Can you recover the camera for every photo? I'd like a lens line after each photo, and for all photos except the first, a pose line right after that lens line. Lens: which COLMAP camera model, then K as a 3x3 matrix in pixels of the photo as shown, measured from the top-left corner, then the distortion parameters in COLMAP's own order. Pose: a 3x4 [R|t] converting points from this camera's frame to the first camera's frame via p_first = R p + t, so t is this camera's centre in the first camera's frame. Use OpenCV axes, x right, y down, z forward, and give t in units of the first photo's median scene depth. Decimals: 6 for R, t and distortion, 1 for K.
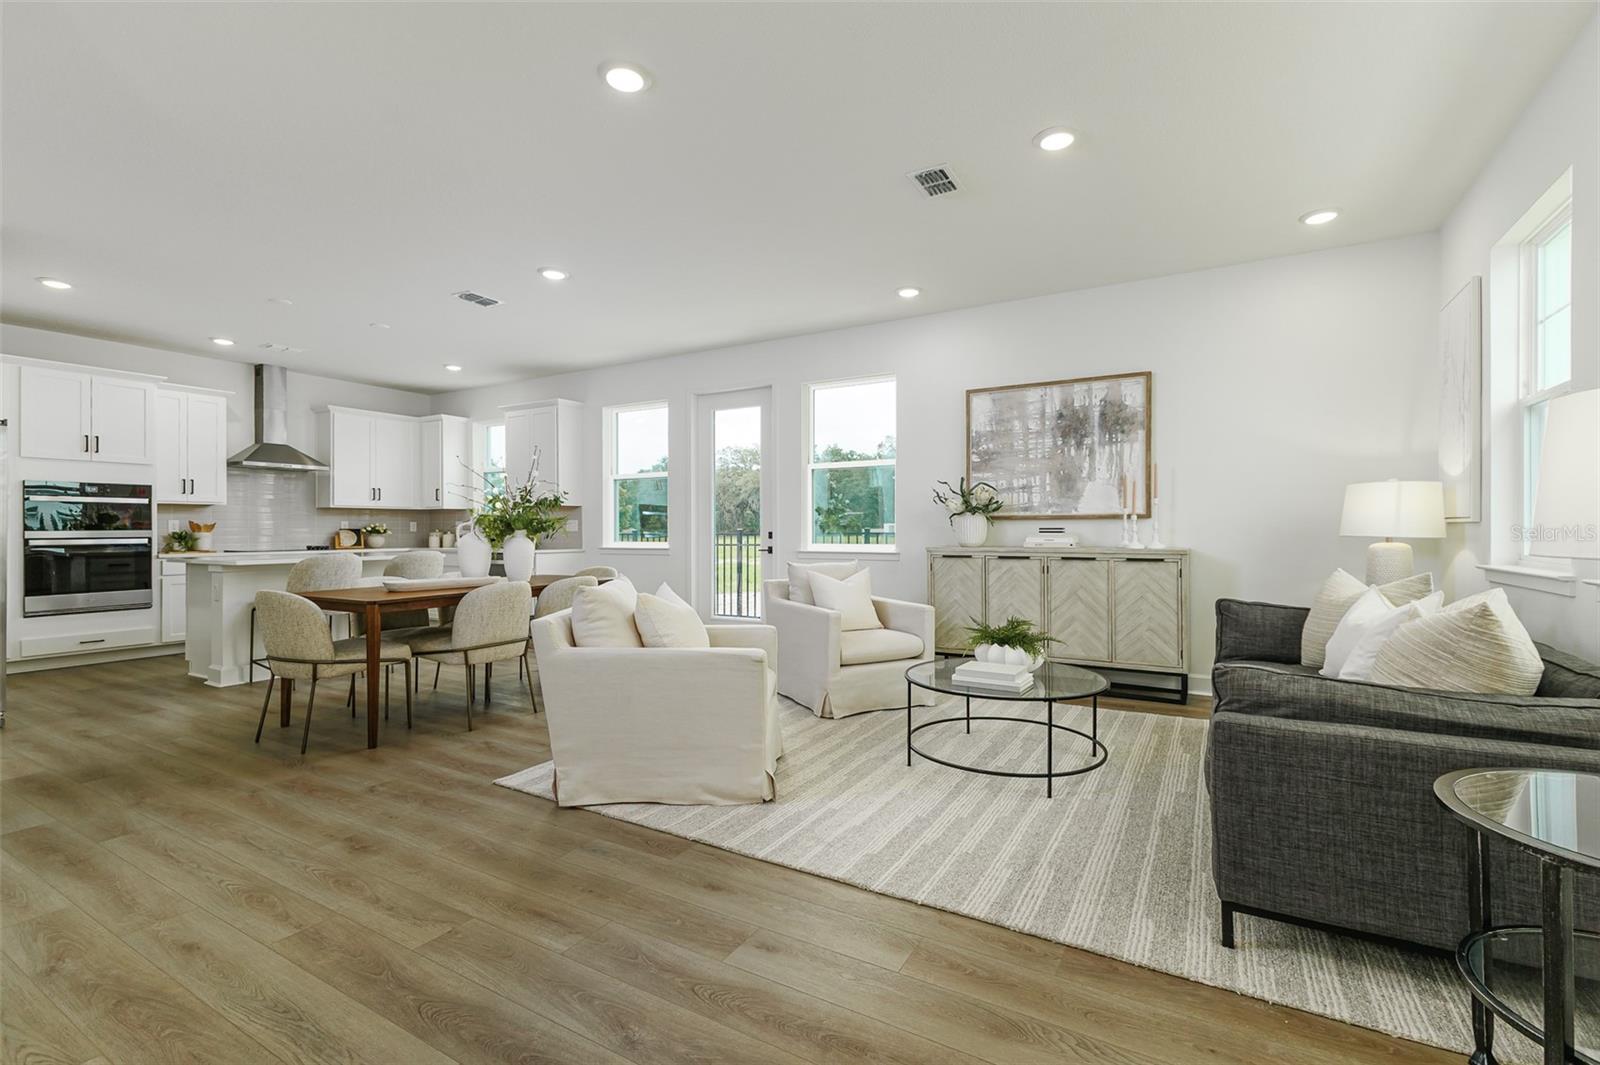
lens RADIAL K [[714.3, 0, 802.8], [0, 714.3, 528.0], [0, 0, 1]] dist [0.012133, 0.000867]
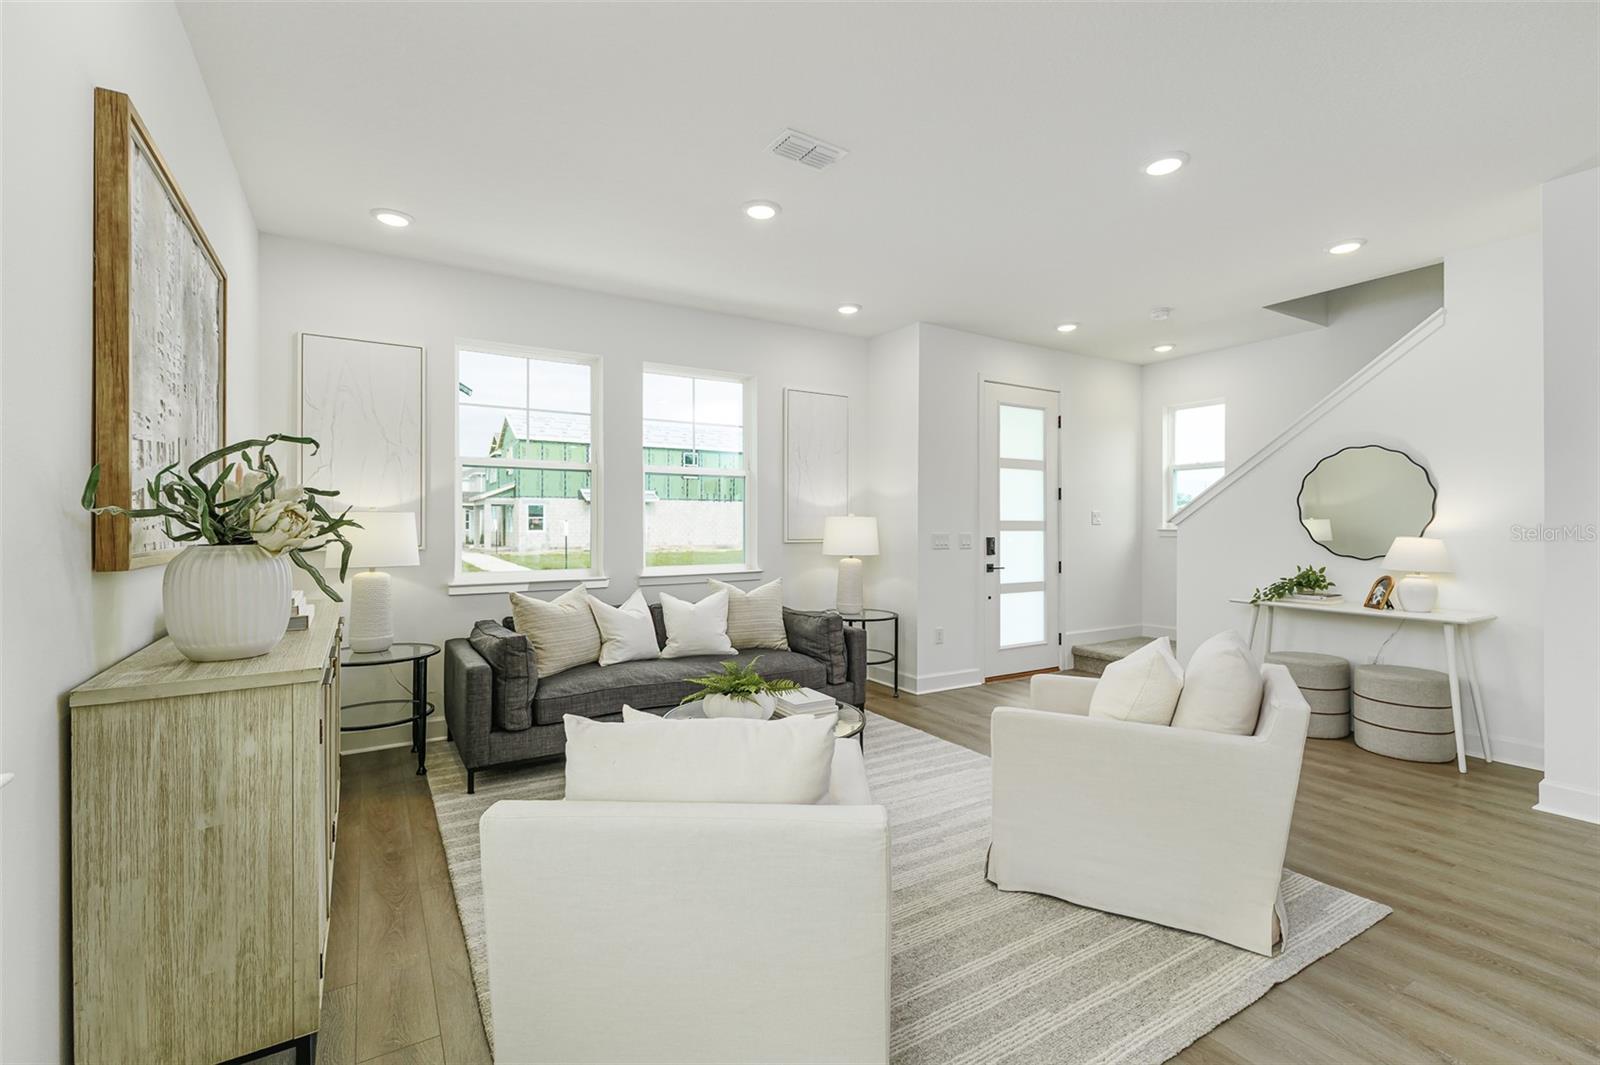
lens RADIAL K [[714.3, 0, 803.3], [0, 714.3, 530.2], [0, 0, 1]] dist [0.012133, 0.000867]
pose [[-0.884982, -0.004800, 0.465600, -0.334825], [-0.003470, 0.999987, 0.003715, -0.079855], [-0.465612, 0.001672, -0.884987, 2.881000]]
